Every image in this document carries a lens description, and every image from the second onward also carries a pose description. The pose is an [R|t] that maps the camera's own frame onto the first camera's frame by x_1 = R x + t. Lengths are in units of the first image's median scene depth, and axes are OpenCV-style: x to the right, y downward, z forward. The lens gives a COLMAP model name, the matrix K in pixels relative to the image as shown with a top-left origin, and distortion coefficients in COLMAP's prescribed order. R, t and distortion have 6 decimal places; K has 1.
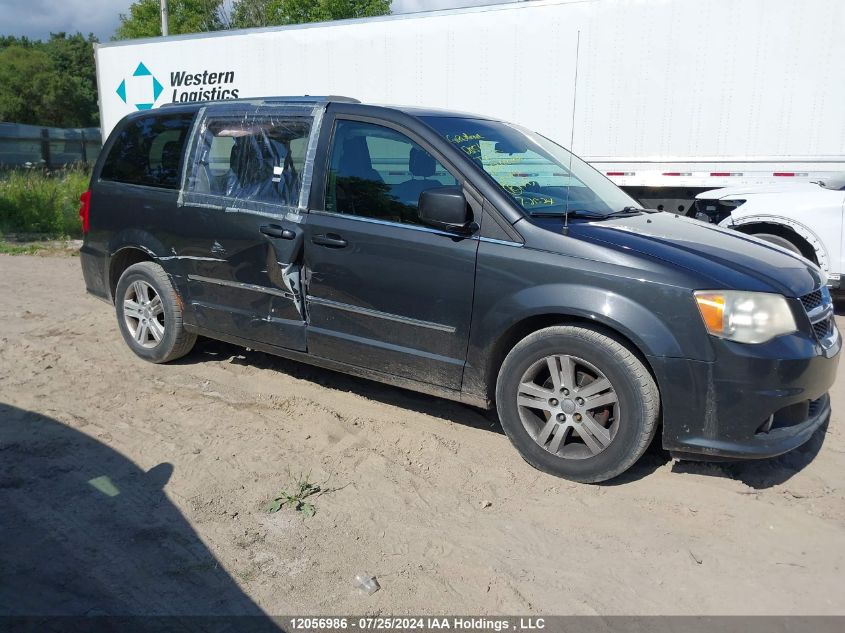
lens RADIAL K [[648.8, 0, 422.3], [0, 648.8, 339.6], [0, 0, 1]] dist [0.059029, -0.076651]
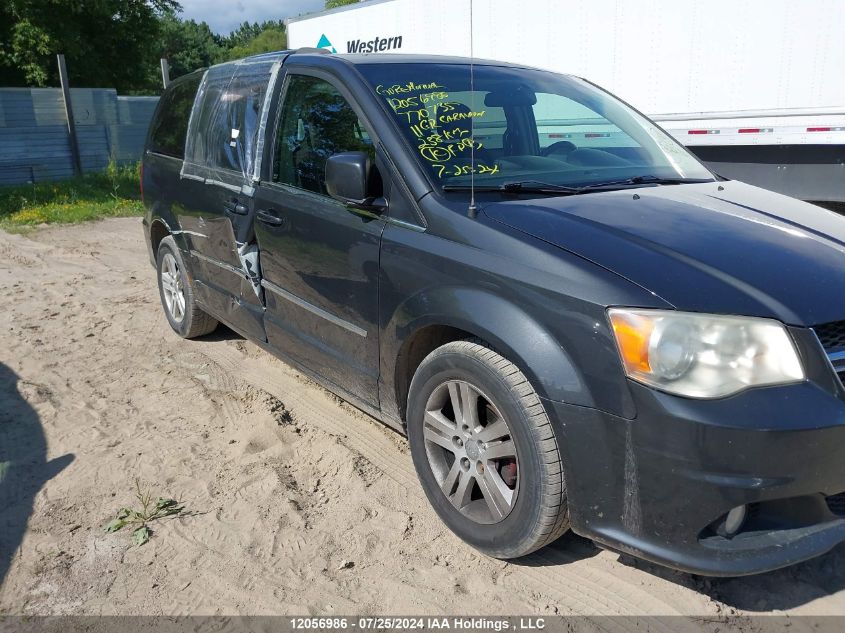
lens RADIAL K [[648.8, 0, 422.3], [0, 648.8, 339.6], [0, 0, 1]] dist [0.059029, -0.076651]
pose [[0.946296, 0.071506, -0.315296, 0.374206], [-0.055877, 0.996731, 0.058345, -0.059568], [0.318437, -0.037594, 0.947198, 0.271221]]
